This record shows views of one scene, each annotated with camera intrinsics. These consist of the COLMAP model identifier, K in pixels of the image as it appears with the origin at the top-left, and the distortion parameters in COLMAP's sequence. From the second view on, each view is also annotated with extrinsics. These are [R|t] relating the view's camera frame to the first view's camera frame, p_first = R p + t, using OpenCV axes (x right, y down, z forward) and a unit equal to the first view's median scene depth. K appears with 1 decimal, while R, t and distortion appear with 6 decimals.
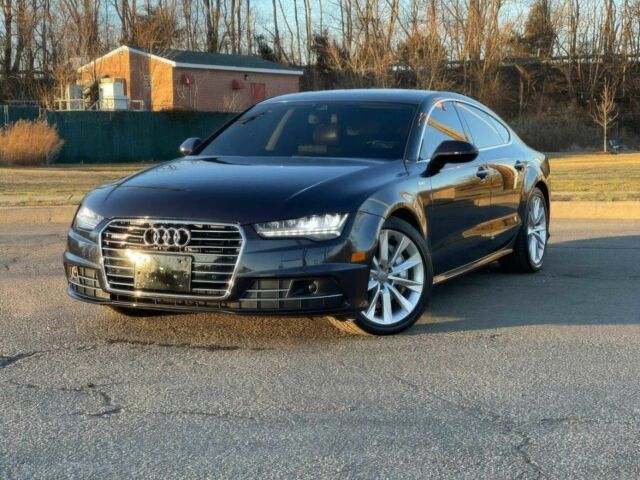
lens RADIAL K [[1182.3, 0, 318.1], [0, 1182.3, 239.6], [0, 0, 1]] dist [0.215488, 0.000000]
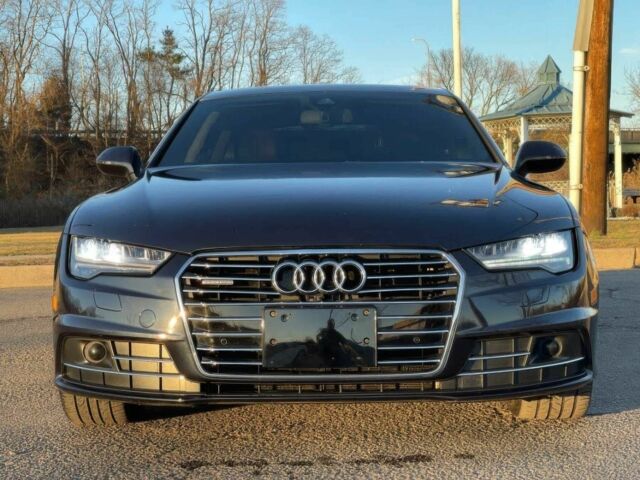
lens RADIAL K [[1182.3, 0, 320.1], [0, 1182.3, 246.0], [0, 0, 1]] dist [0.215488, 0.000000]
pose [[0.910185, -0.026698, 0.413340, -0.373547], [0.052070, 0.997379, -0.050239, 0.012043], [-0.410915, 0.067250, 0.909190, 0.469594]]
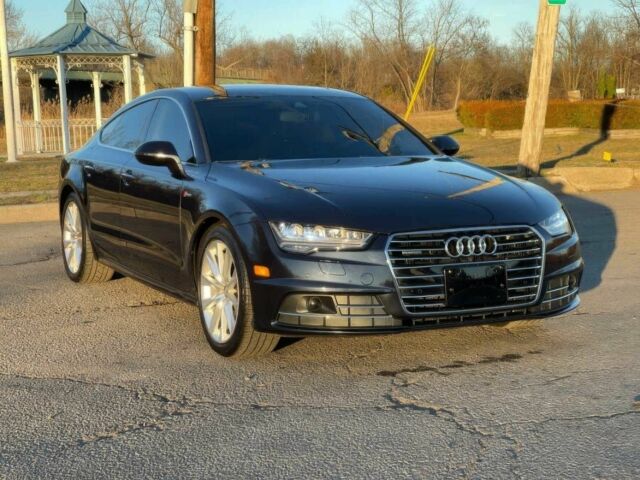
lens RADIAL K [[1182.3, 0, 320.5], [0, 1182.3, 237.7], [0, 0, 1]] dist [0.215488, 0.000000]
pose [[0.618742, -0.085496, 0.780928, -0.921681], [0.085902, 0.995463, 0.040923, -0.056573], [-0.780884, 0.041762, 0.623279, 0.526880]]
